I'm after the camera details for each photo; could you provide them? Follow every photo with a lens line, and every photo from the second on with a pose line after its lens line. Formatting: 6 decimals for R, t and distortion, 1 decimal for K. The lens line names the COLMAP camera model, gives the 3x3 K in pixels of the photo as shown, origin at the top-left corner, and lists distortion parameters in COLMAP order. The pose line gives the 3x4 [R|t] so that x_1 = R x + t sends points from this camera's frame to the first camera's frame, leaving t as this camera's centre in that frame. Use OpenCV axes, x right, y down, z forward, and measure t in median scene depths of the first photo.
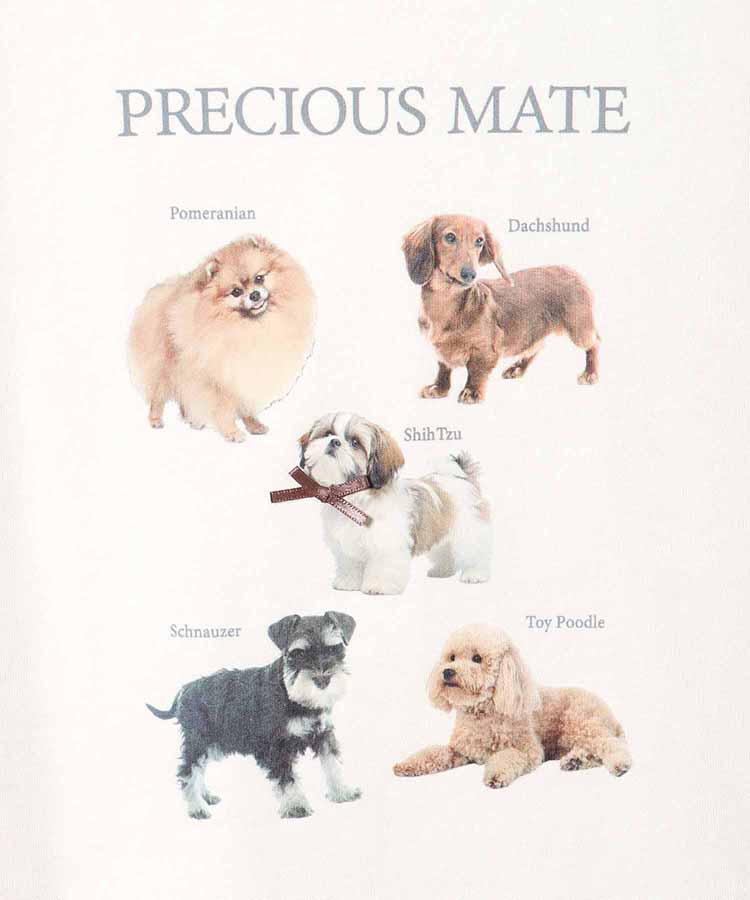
lens RADIAL K [[1864.8, 0, 402.0], [0, 1864.8, 559.0], [0, 0, 1]] dist [0.251073, 0.000000]
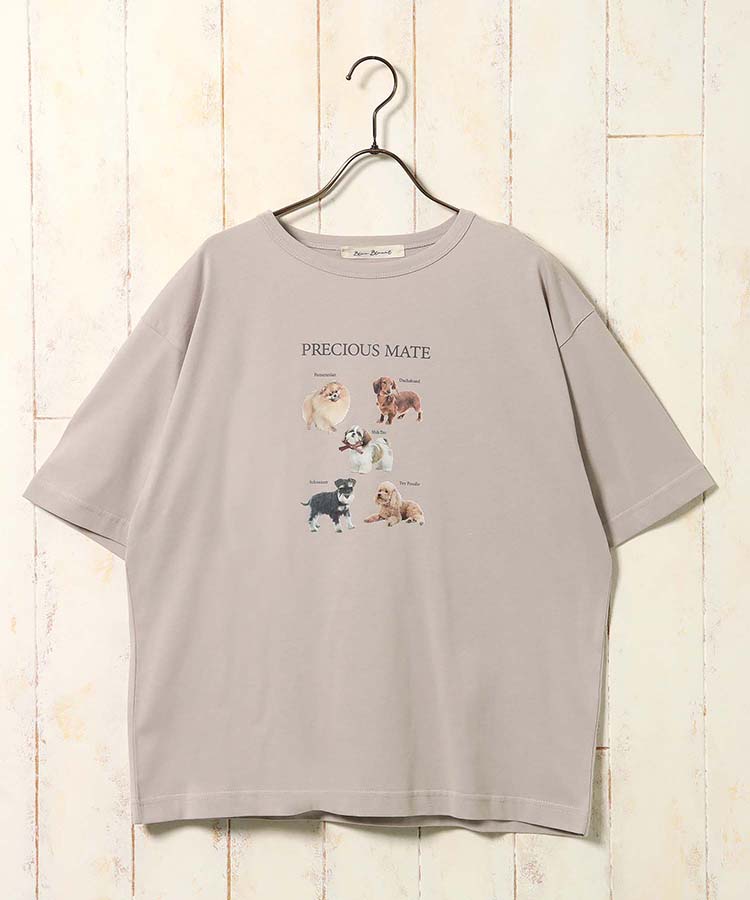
lens RADIAL K [[1864.8, 0, 363.9], [0, 1864.8, 468.4], [0, 0, 1]] dist [0.251073, 0.000000]
pose [[0.984761, 0.024348, 0.172202, -0.675394], [-0.021288, 0.999581, -0.019595, 0.083577], [-0.172607, 0.015631, 0.984867, -2.787811]]
